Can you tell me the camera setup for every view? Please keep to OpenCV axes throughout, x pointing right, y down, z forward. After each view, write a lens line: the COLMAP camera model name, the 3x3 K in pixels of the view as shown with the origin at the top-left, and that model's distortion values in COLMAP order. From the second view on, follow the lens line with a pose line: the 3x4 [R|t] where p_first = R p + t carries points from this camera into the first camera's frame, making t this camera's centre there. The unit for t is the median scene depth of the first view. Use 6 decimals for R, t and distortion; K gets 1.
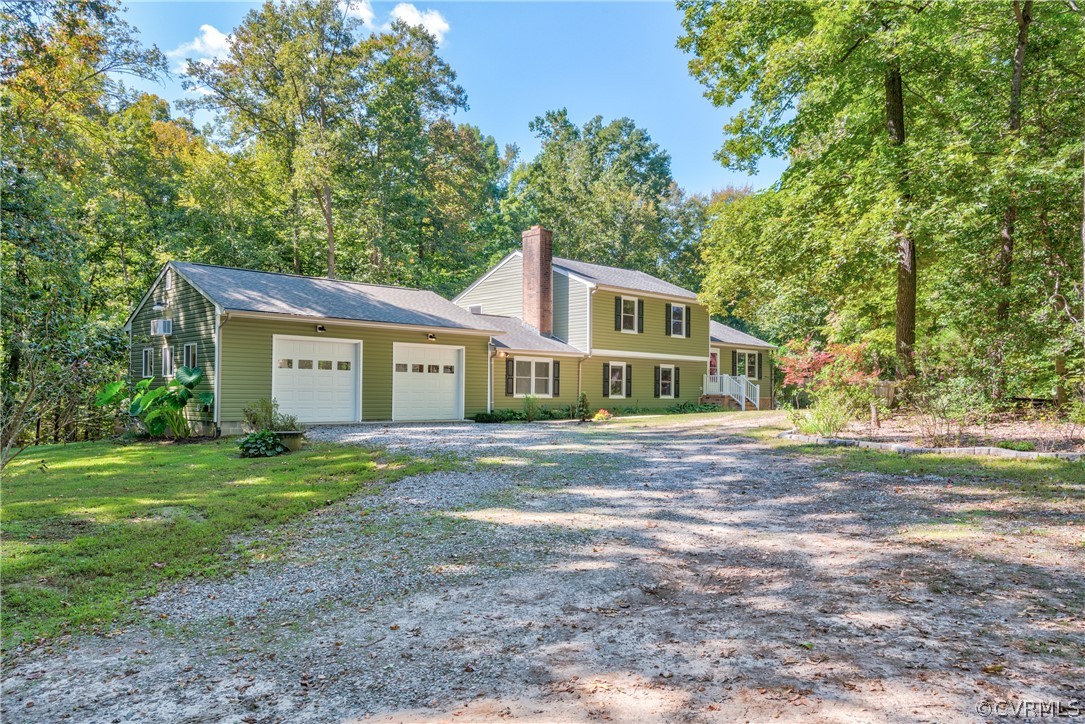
lens RADIAL K [[688.7, 0, 542.5], [0, 688.7, 362.0], [0, 0, 1]] dist [0.000532, -0.000188]
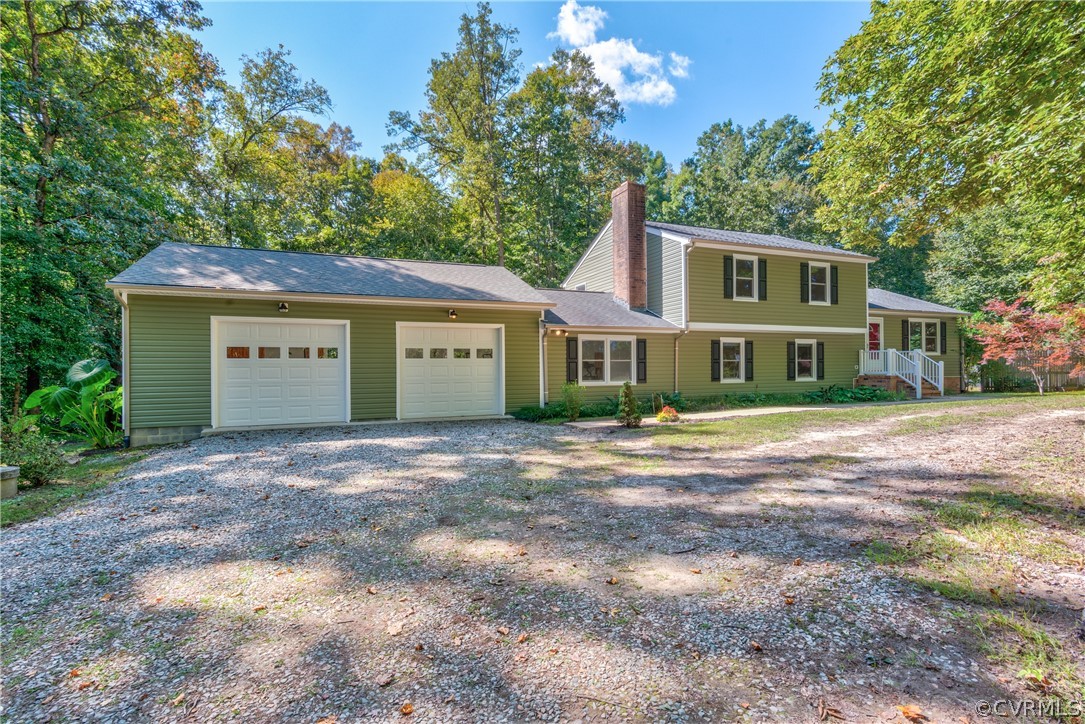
lens RADIAL K [[531.6, 0, 542.5], [0, 531.6, 362.0], [0, 0, 1]] dist [0.019702, -0.000574]
pose [[0.944658, -0.026097, -0.327019, 0.094427], [0.034341, 0.999221, 0.019459, 0.007766], [0.326256, -0.029613, 0.944818, 0.307680]]
